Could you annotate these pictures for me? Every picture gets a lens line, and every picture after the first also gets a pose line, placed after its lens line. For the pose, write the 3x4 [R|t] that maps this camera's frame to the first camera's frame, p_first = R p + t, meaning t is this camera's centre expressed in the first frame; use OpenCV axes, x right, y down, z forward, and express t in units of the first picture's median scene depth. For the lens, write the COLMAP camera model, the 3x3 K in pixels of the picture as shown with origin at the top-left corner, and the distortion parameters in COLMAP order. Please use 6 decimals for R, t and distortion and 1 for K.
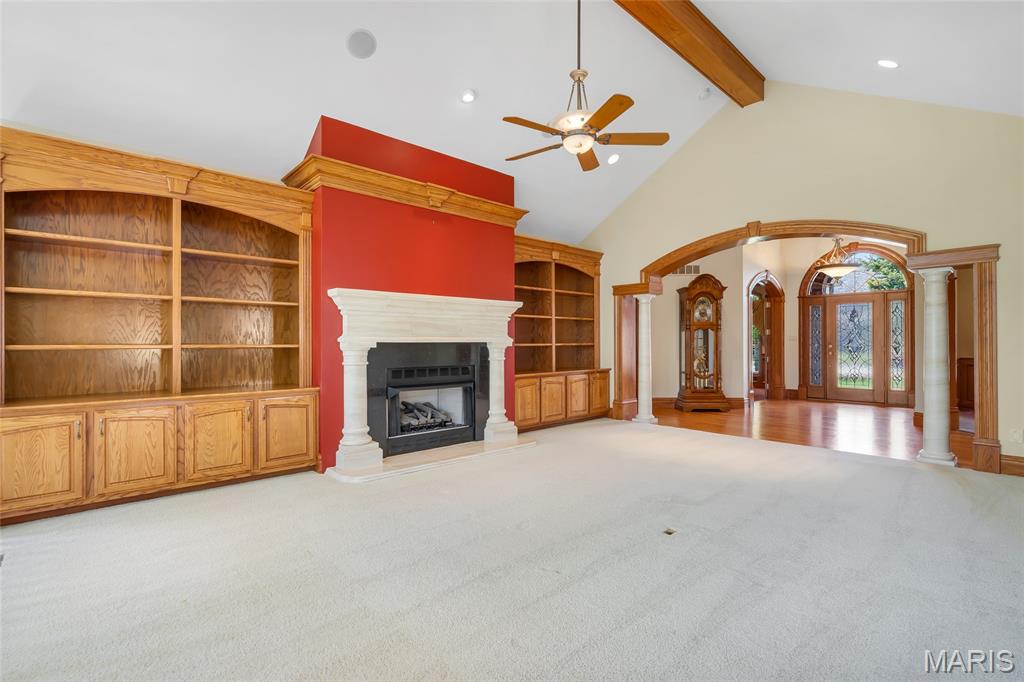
lens RADIAL K [[471.4, 0, 512.0], [0, 471.4, 341.0], [0, 0, 1]] dist [-0.000794, 0.000087]
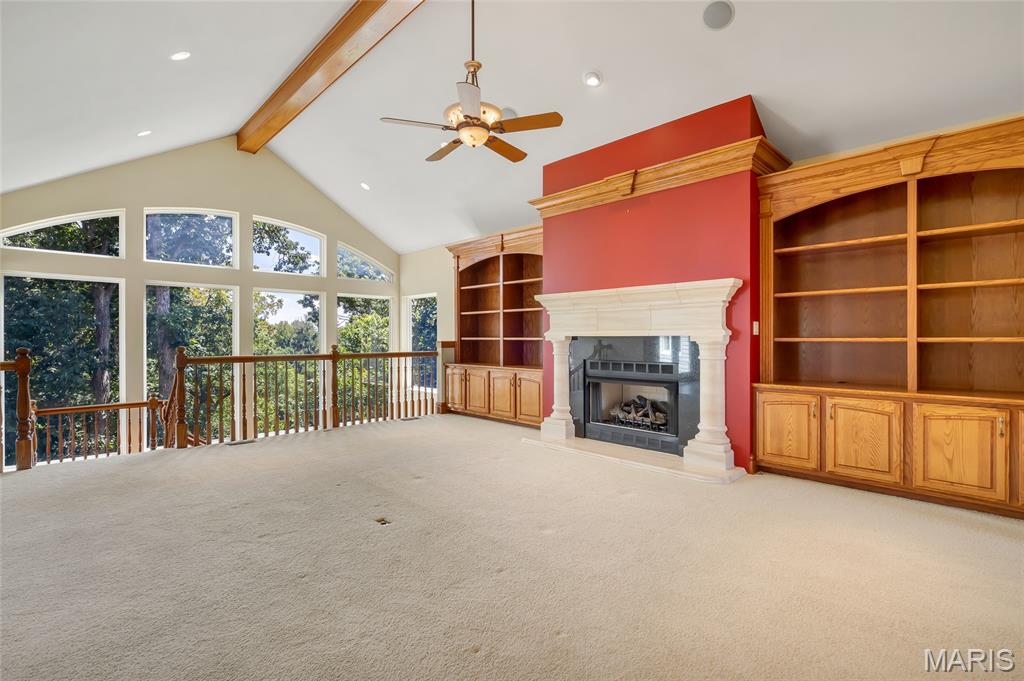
lens RADIAL K [[475.6, 0, 512.0], [0, 475.6, 340.5], [0, 0, 1]] dist [-0.002725, -0.000017]
pose [[0.030285, 0.008246, -0.999507, 0.615071], [0.006273, 0.999945, 0.008440, 0.001367], [0.999522, -0.006525, 0.030232, 0.564752]]
